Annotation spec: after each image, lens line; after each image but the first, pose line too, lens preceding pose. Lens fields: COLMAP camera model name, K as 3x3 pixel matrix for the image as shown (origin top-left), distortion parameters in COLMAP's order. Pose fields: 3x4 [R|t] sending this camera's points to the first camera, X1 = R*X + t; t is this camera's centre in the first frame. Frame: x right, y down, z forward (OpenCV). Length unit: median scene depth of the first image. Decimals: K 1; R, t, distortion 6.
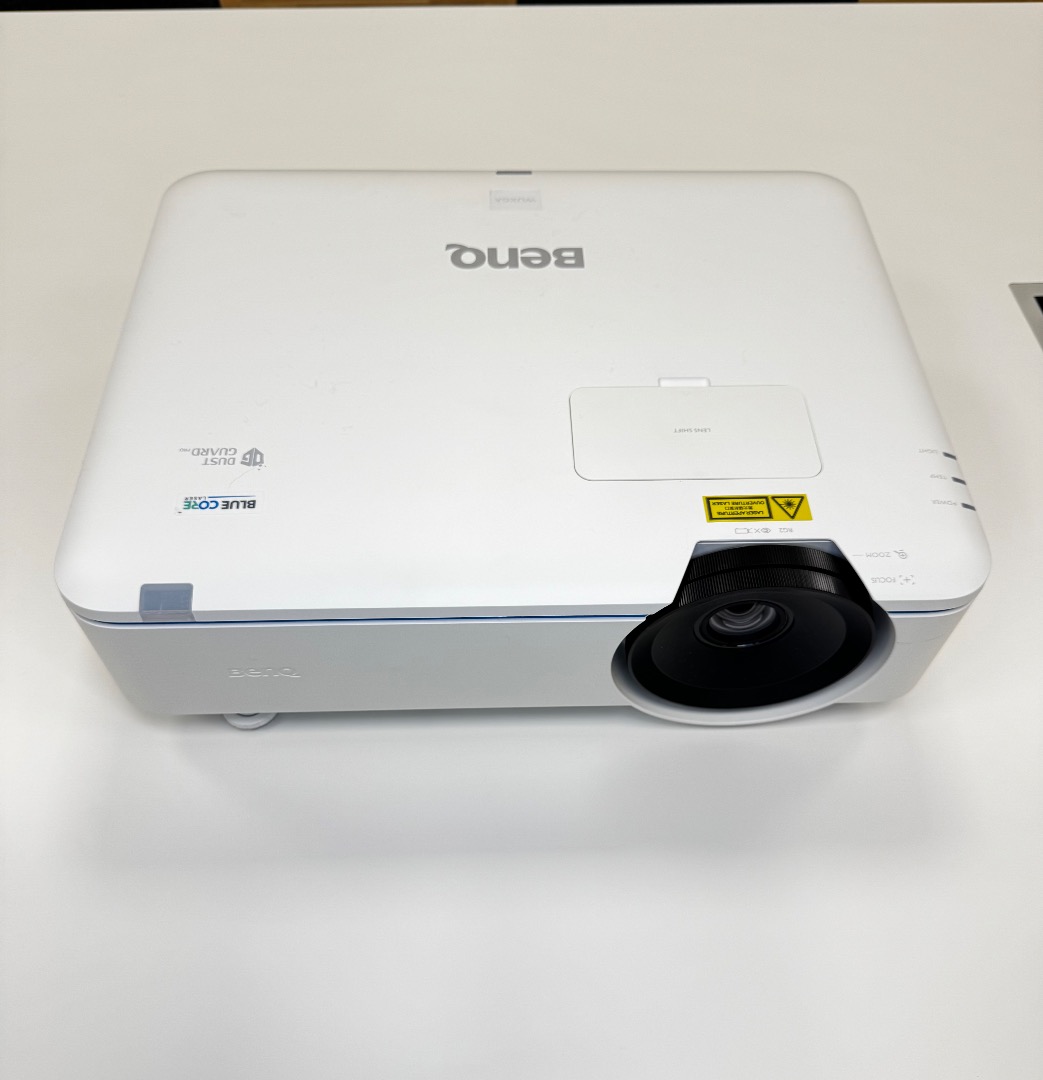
lens RADIAL K [[945.2, 0, 523.9], [0, 945.2, 540.1], [0, 0, 1]] dist [-0.007840, -0.002024]
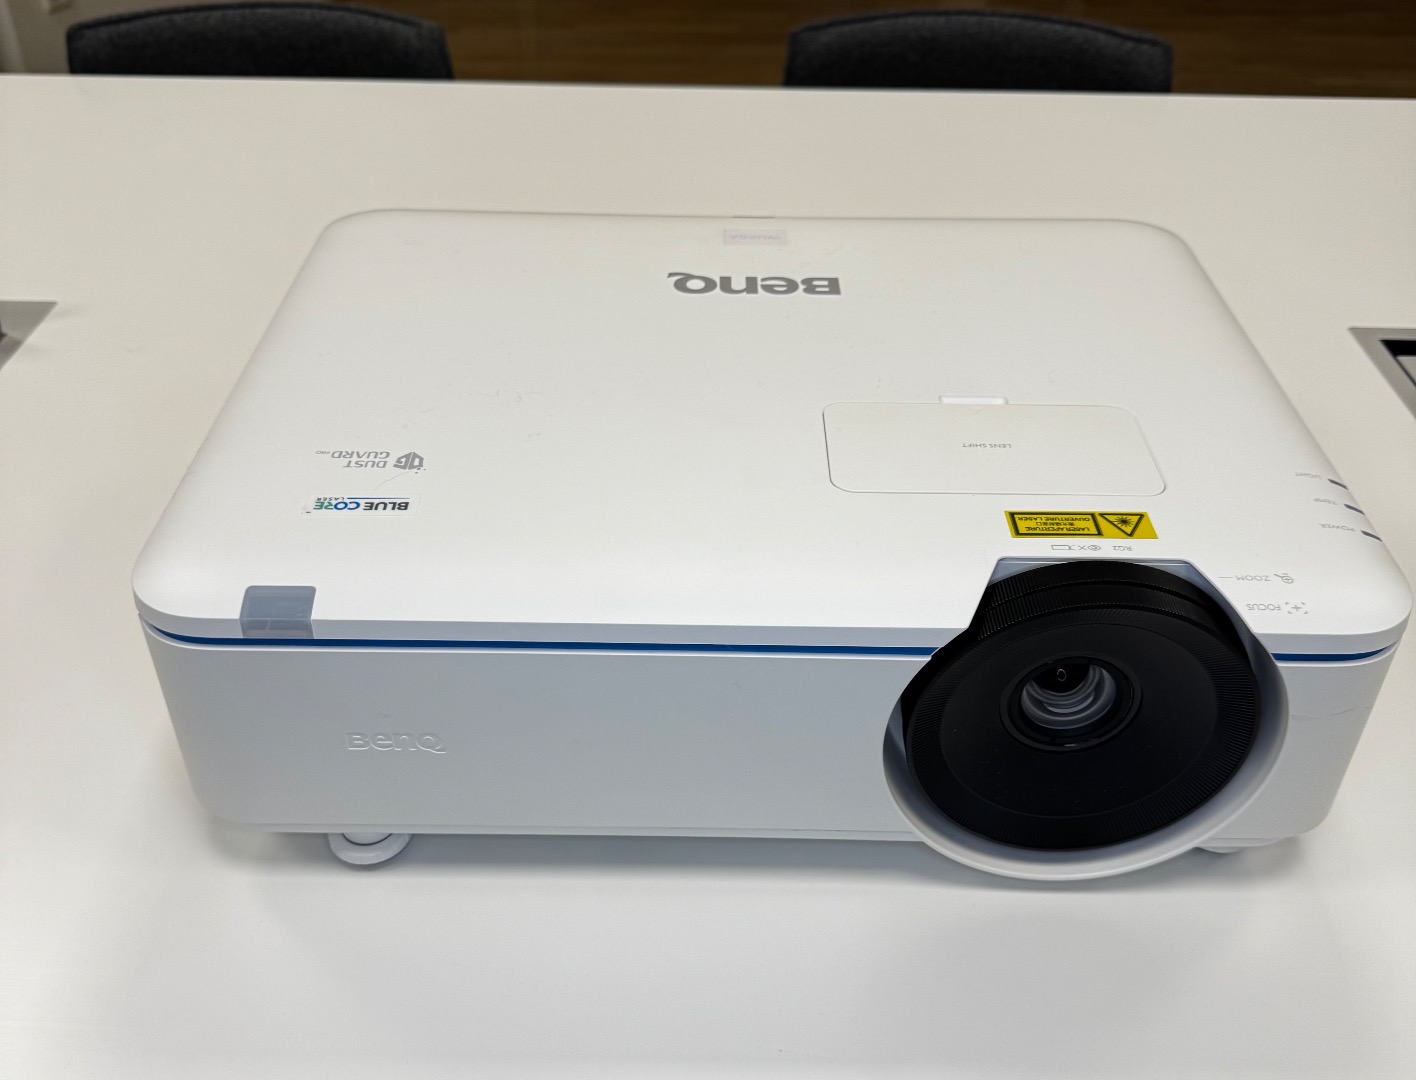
lens RADIAL K [[1269.1, 0, 695.5], [0, 1269.1, 549.8], [0, 0, 1]] dist [0.009633, -0.095362]
pose [[0.998814, 0.015939, -0.046001, -0.006879], [-0.028767, 0.955510, -0.293553, 0.276810], [0.039275, 0.294528, 0.954835, 0.047015]]
